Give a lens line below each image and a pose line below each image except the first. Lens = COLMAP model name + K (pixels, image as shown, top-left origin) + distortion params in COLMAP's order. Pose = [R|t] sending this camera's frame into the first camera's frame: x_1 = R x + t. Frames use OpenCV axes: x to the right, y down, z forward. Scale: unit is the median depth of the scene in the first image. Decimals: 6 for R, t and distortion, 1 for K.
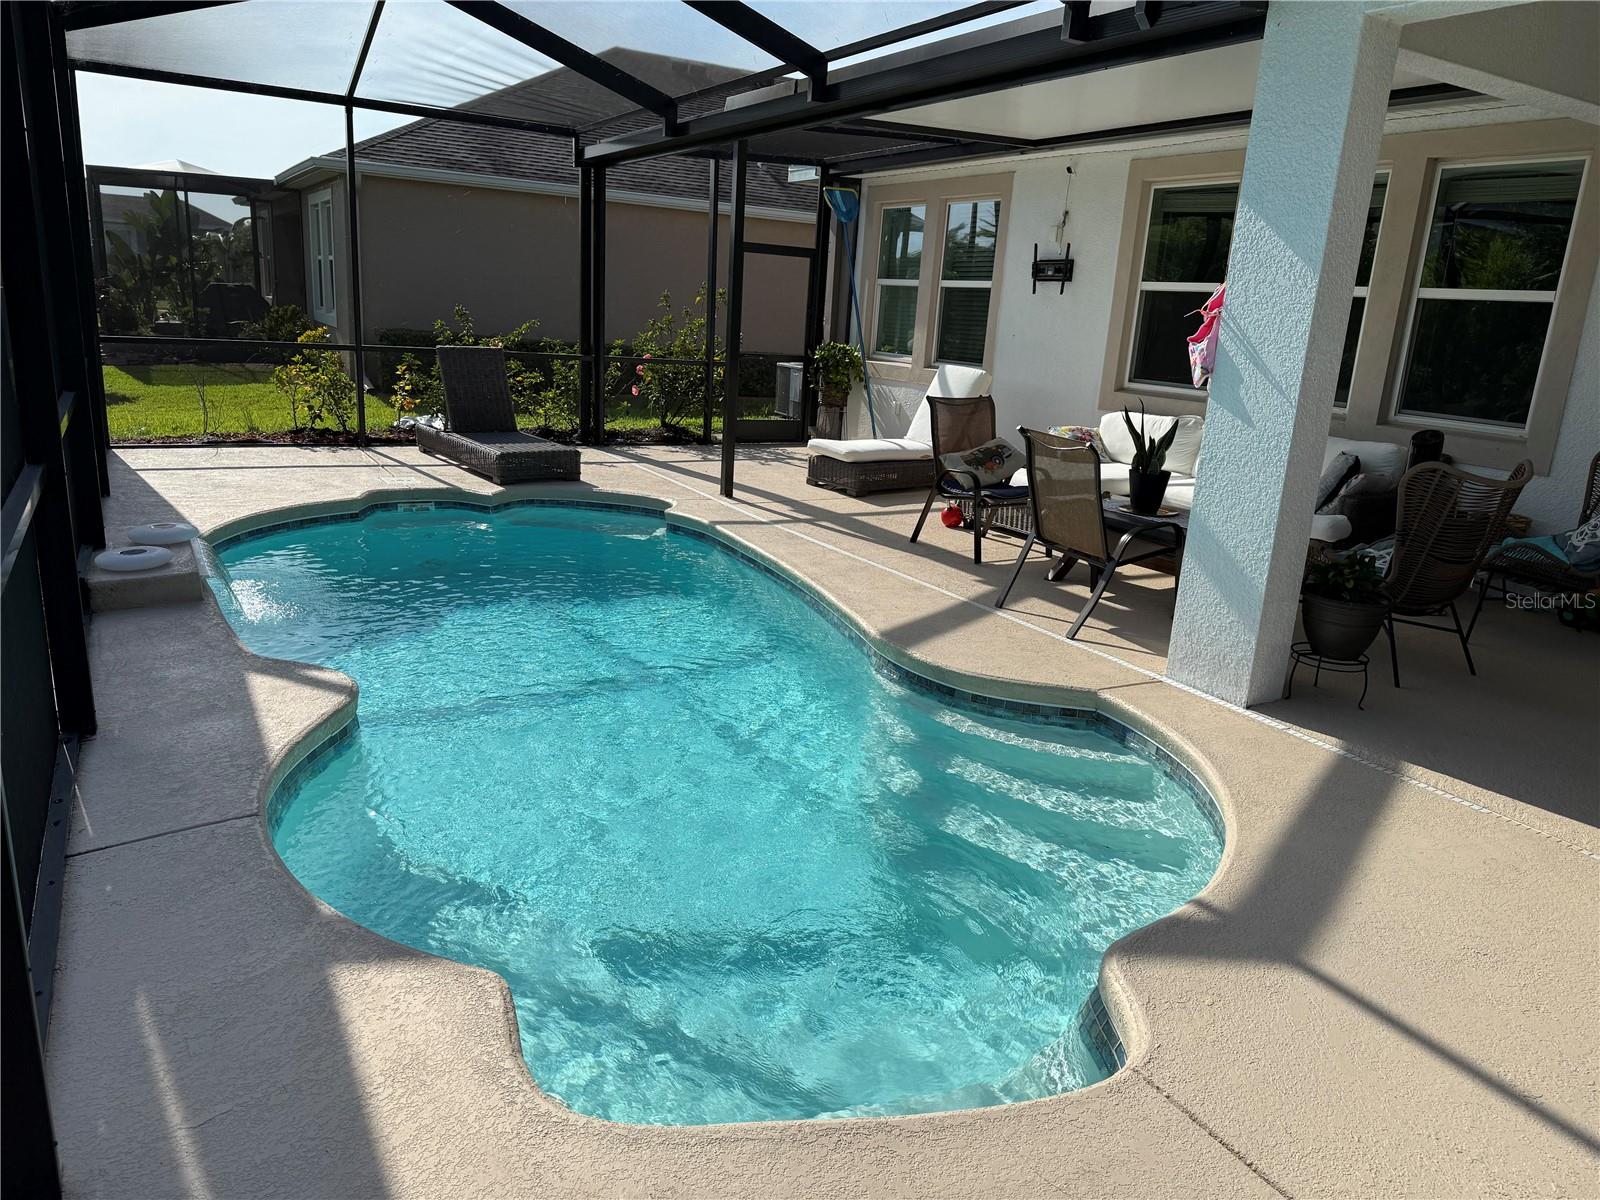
lens RADIAL K [[1106.0, 0, 808.0], [0, 1106.0, 601.2], [0, 0, 1]] dist [-0.012076, -0.006970]
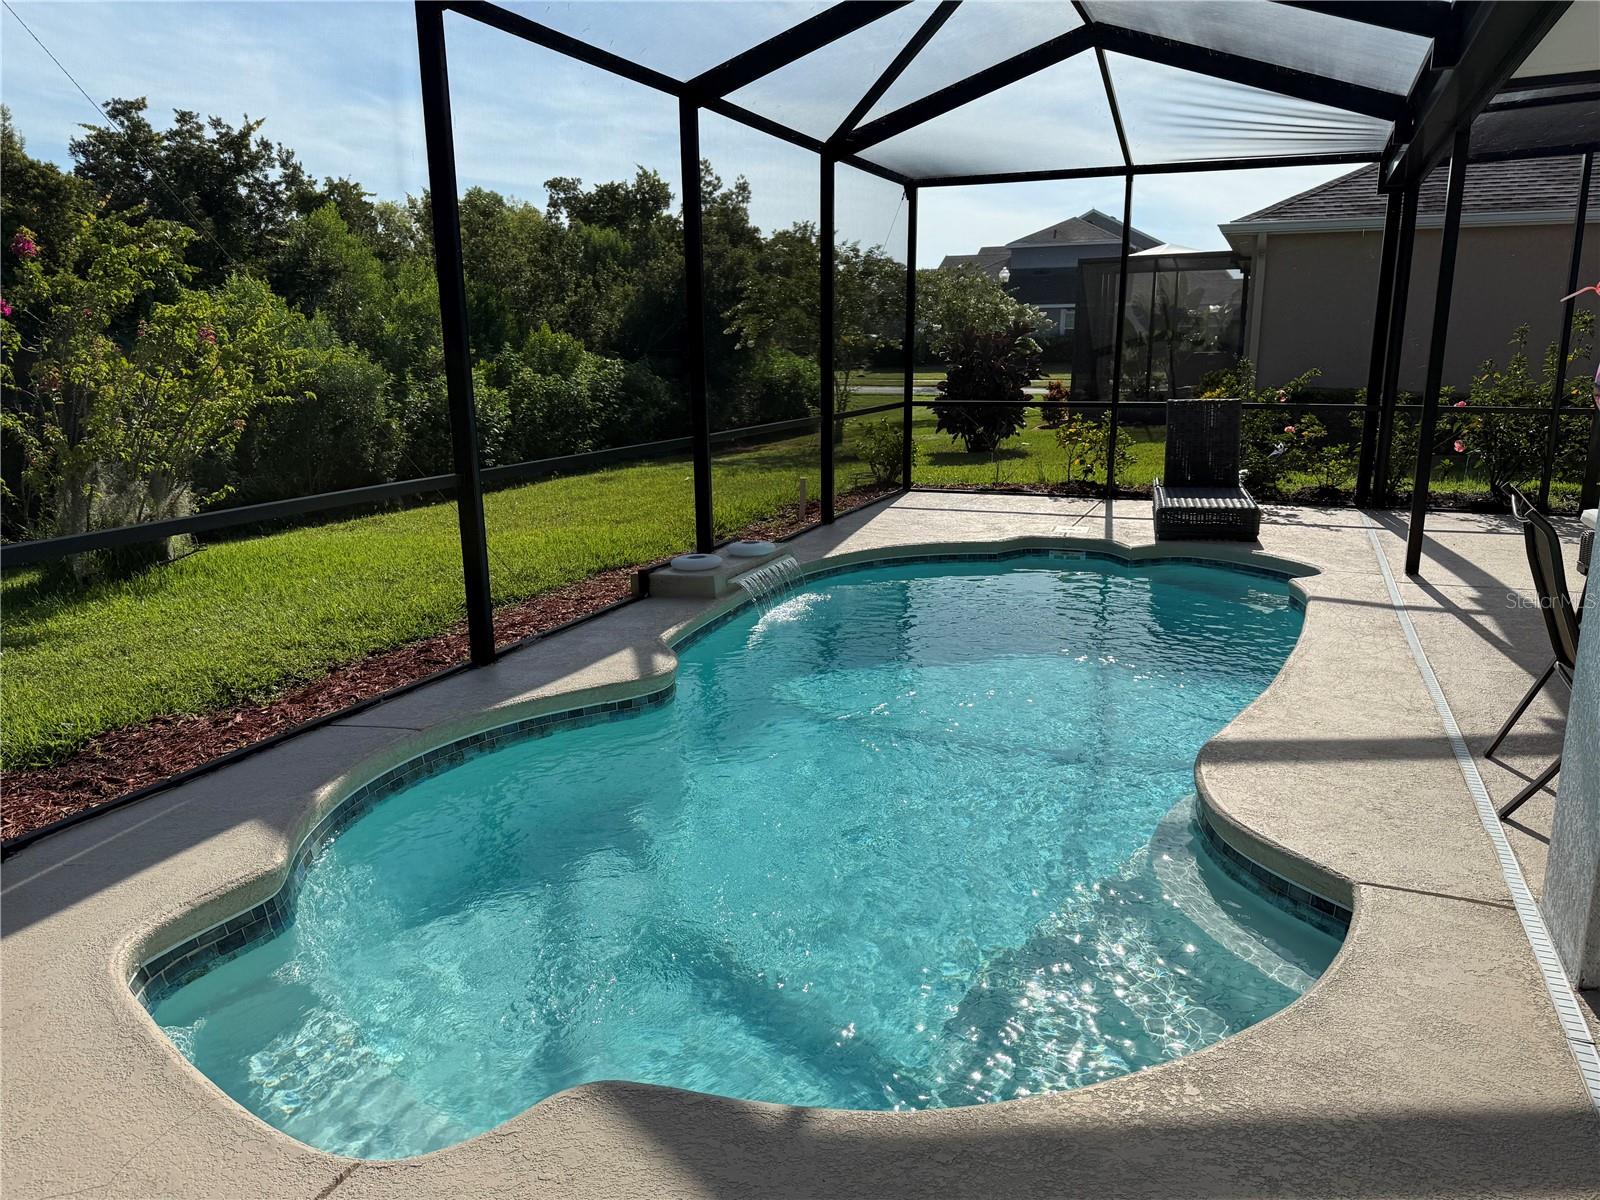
lens RADIAL K [[1106.0, 0, 807.6], [0, 1106.0, 604.1], [0, 0, 1]] dist [-0.012076, -0.006970]
pose [[0.582592, 0.111009, -0.805148, 0.336742], [-0.157842, 0.987221, 0.021900, -0.024982], [0.797291, 0.114328, 0.592669, 0.206821]]
